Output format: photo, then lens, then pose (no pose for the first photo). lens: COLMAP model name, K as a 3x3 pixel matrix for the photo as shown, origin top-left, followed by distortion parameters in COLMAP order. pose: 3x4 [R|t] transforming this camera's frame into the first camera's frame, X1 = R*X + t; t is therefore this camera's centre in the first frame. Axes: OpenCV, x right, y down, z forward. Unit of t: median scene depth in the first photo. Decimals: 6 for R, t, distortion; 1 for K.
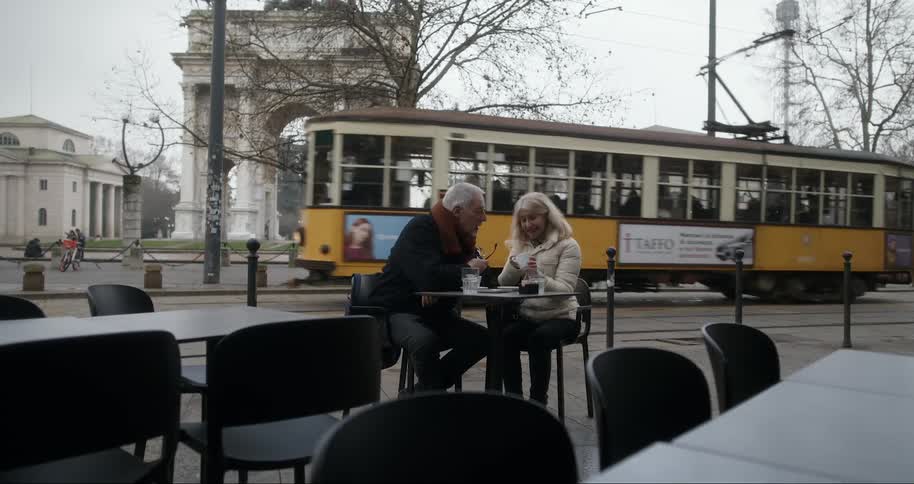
lens RADIAL K [[776.8, 0, 452.1], [0, 776.8, 236.1], [0, 0, 1]] dist [-0.020408, 0.014607]
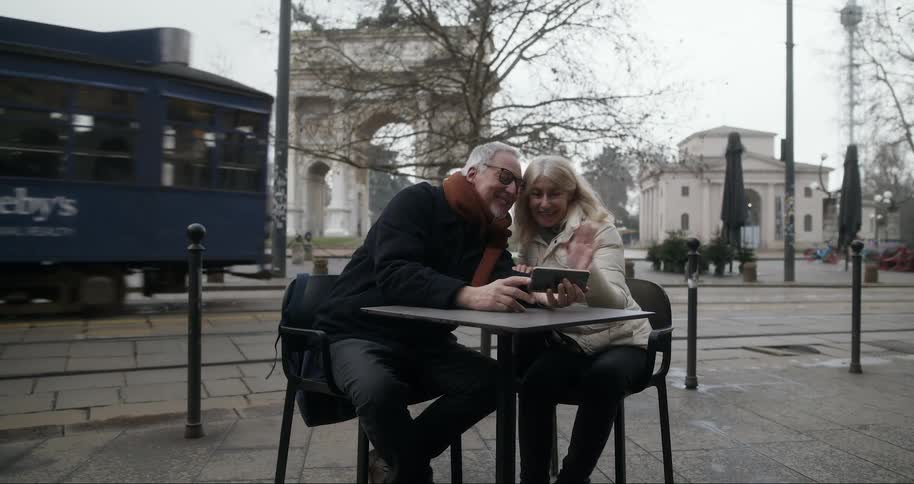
lens RADIAL K [[691.4, 0, 446.4], [0, 691.4, 234.1], [0, 0, 1]] dist [-0.032601, -0.006615]
pose [[0.992010, -0.006925, -0.125972, 0.013521], [0.007073, 0.999975, 0.000726, 0.003200], [0.125964, -0.001611, 0.992034, 0.082826]]
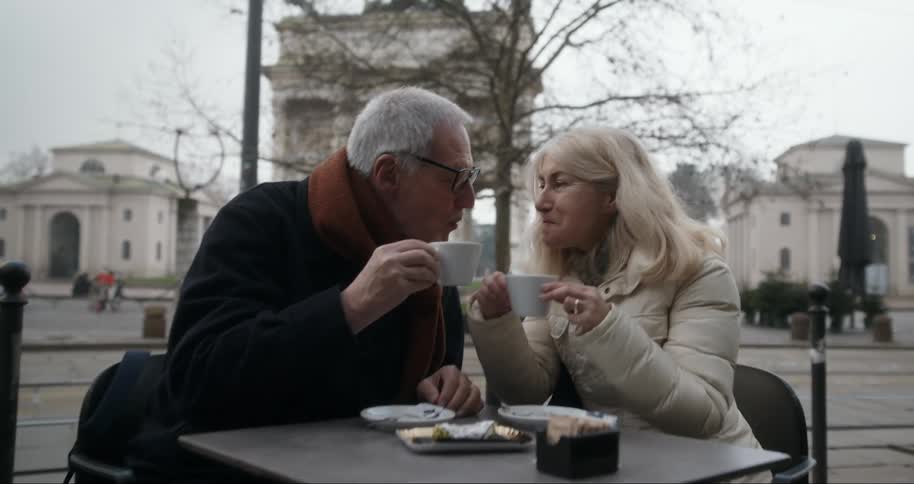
lens RADIAL K [[851.9, 0, 450.3], [0, 851.9, 228.8], [0, 0, 1]] dist [0.034746, 0.000000]
pose [[0.986845, -0.009742, -0.161378, 0.017906], [0.001680, 0.998747, -0.050017, 0.001877], [0.161663, 0.049087, 0.985624, 0.128202]]
